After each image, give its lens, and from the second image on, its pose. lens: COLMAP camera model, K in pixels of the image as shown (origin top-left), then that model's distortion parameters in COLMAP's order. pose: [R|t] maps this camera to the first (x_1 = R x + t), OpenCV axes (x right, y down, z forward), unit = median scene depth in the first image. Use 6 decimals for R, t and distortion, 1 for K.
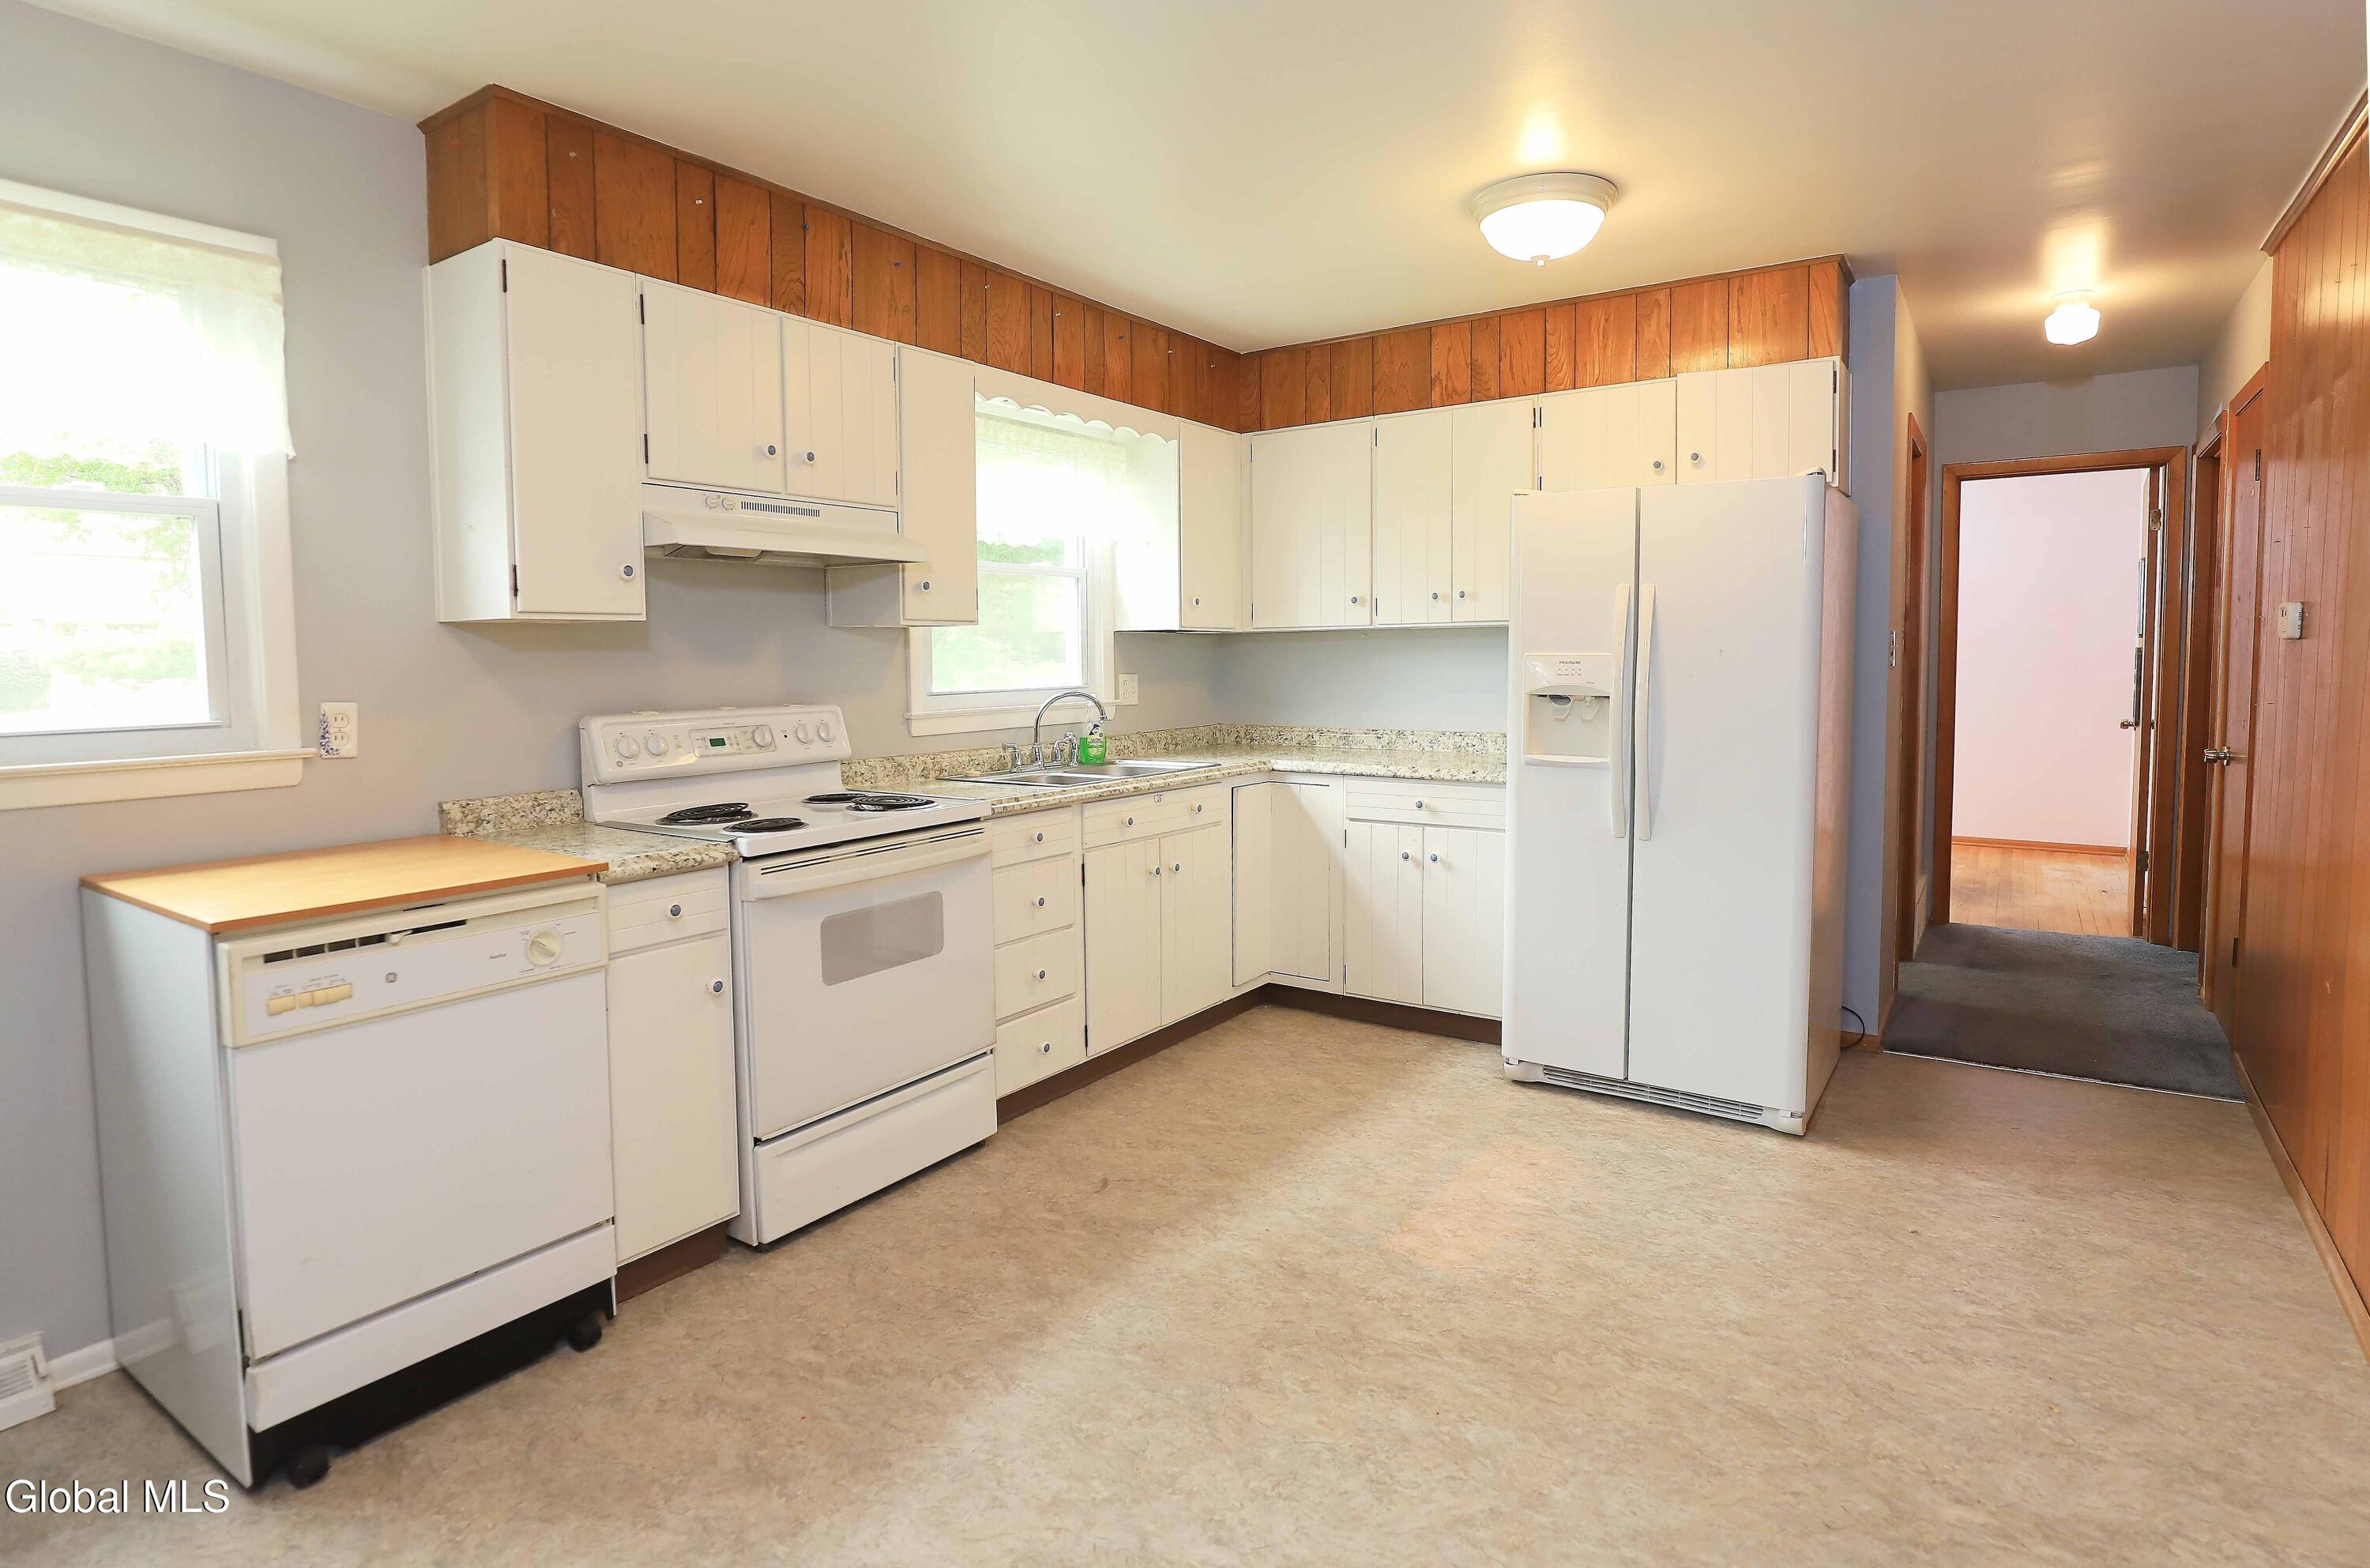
lens RADIAL K [[1249.3, 0, 1202.5], [0, 1249.3, 729.7], [0, 0, 1]] dist [-0.030100, -0.000119]
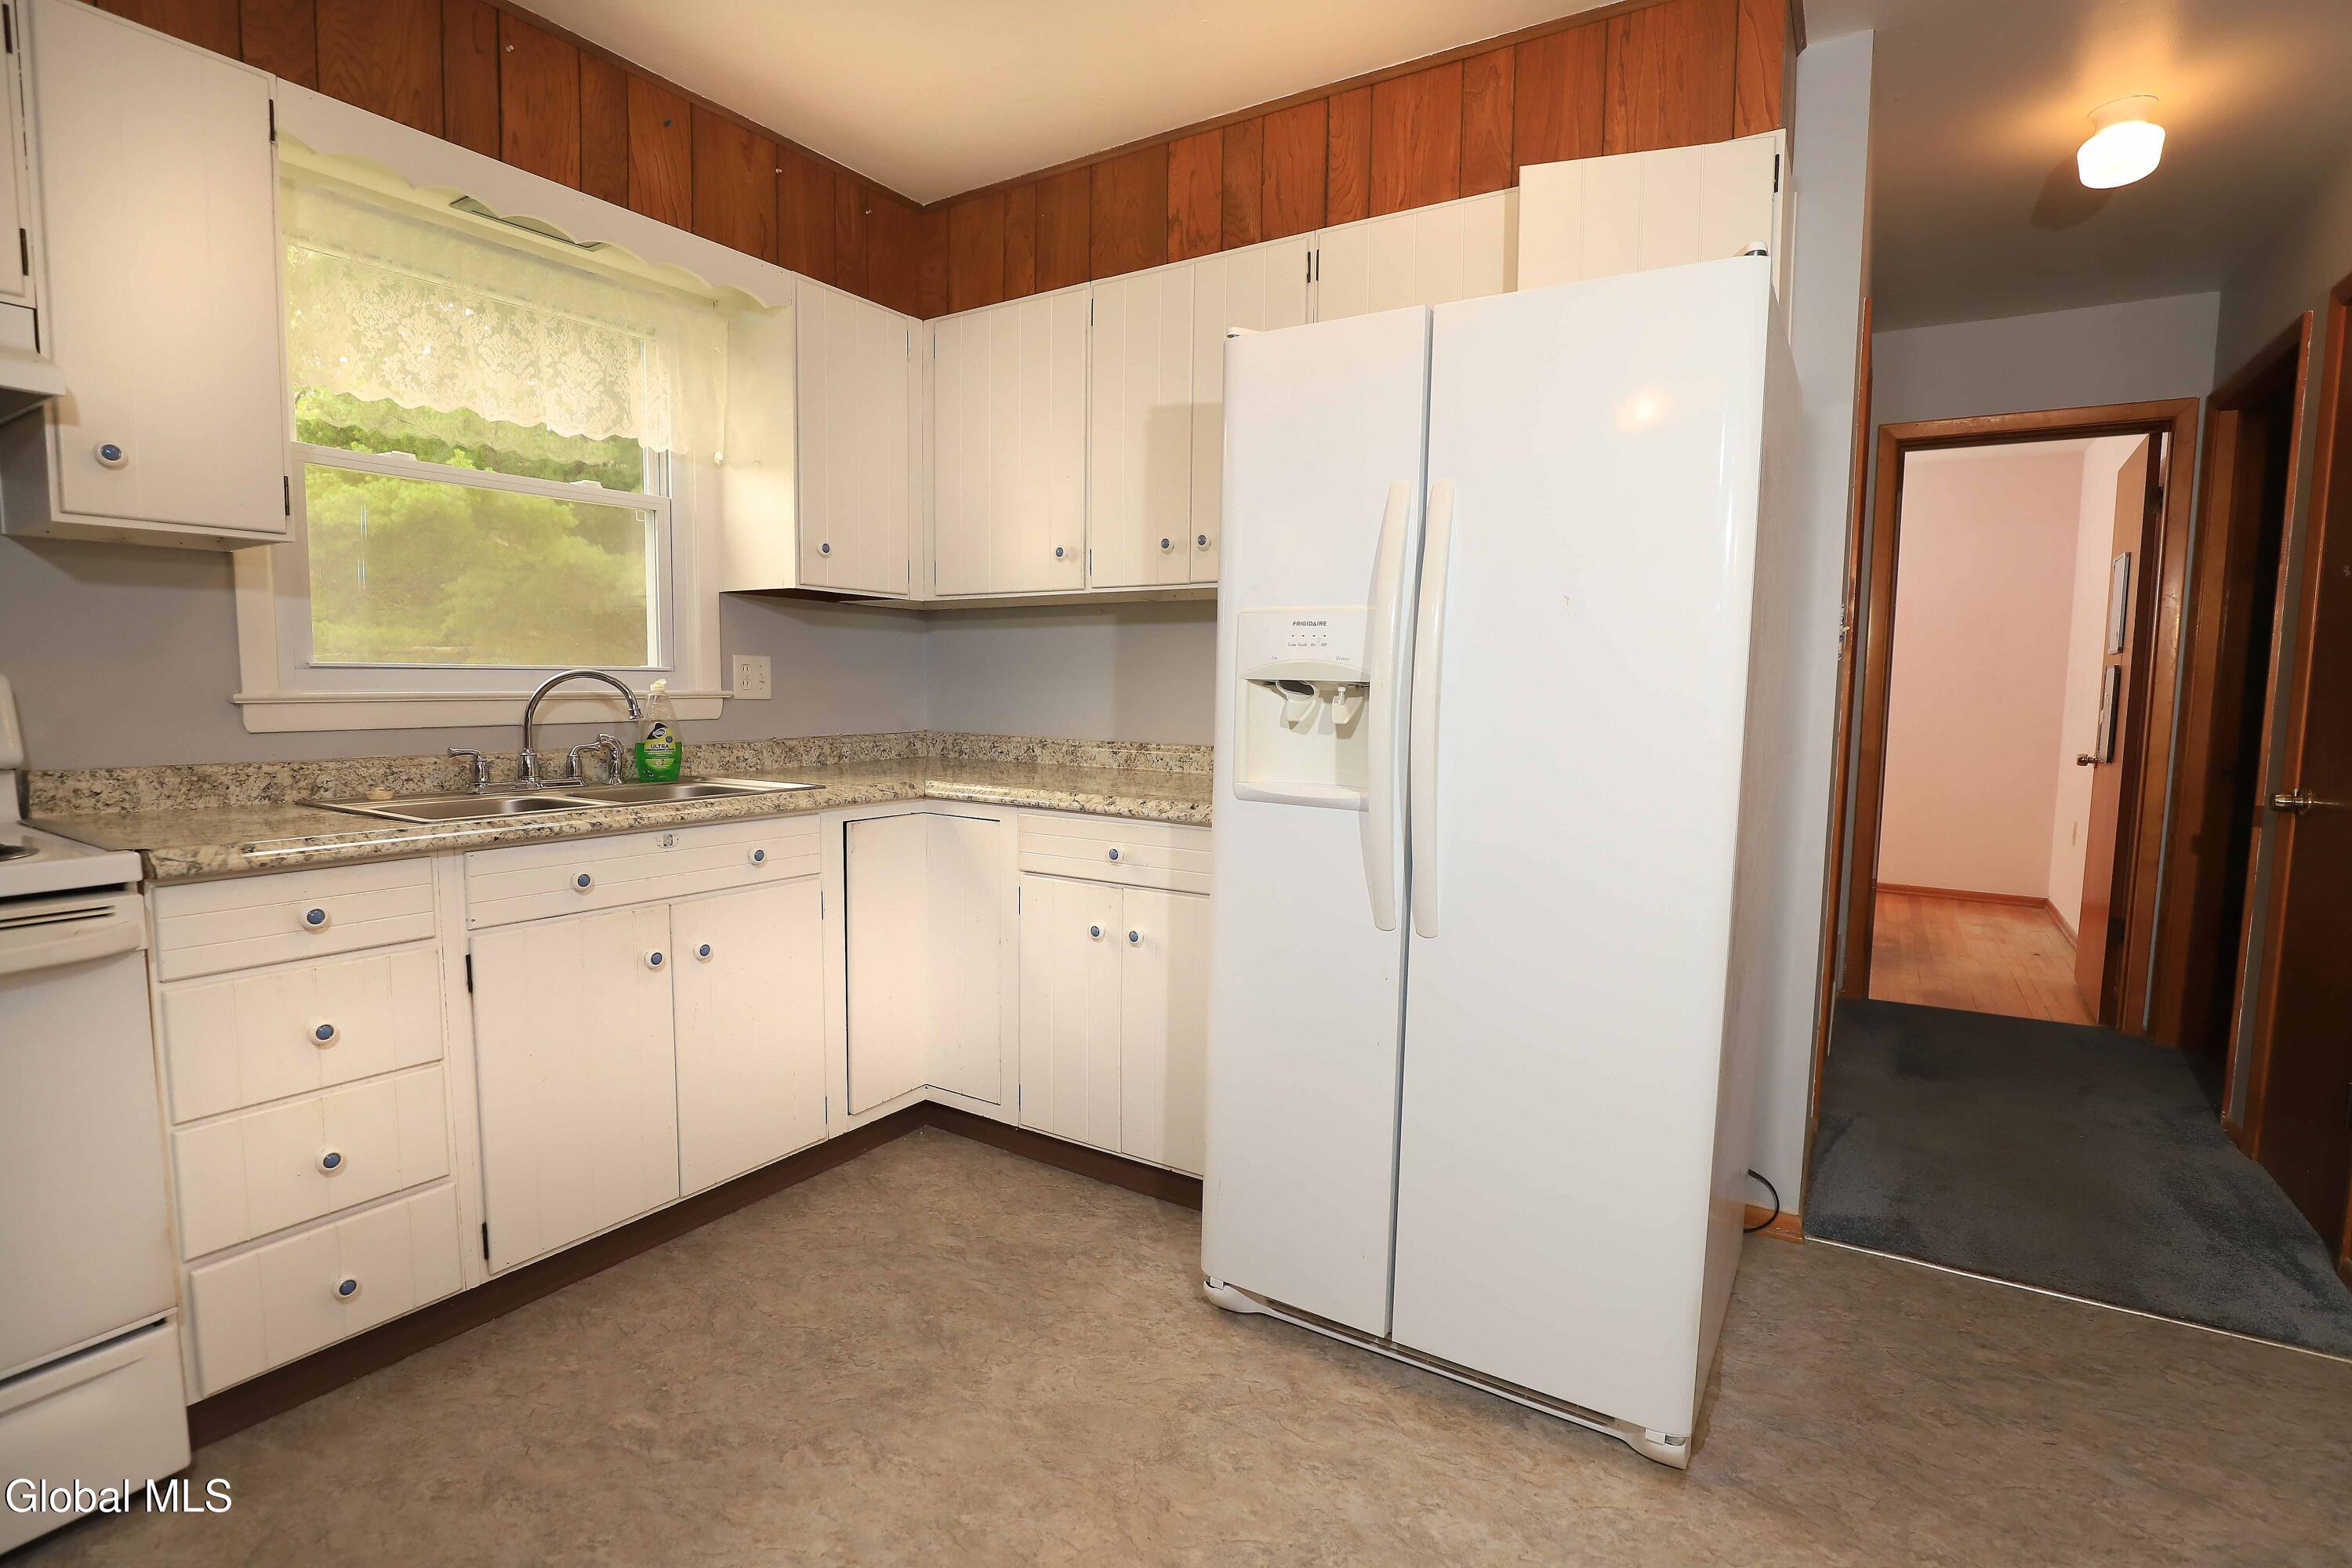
lens RADIAL K [[1101.1, 0, 1176.0], [0, 1101.1, 784.0], [0, 0, 1]] dist [-0.025748, 0.000436]
pose [[0.999624, 0.019288, 0.019495, 0.187174], [-0.019879, 0.999334, 0.030591, 0.004747], [-0.018892, -0.030967, 0.999342, 0.409433]]
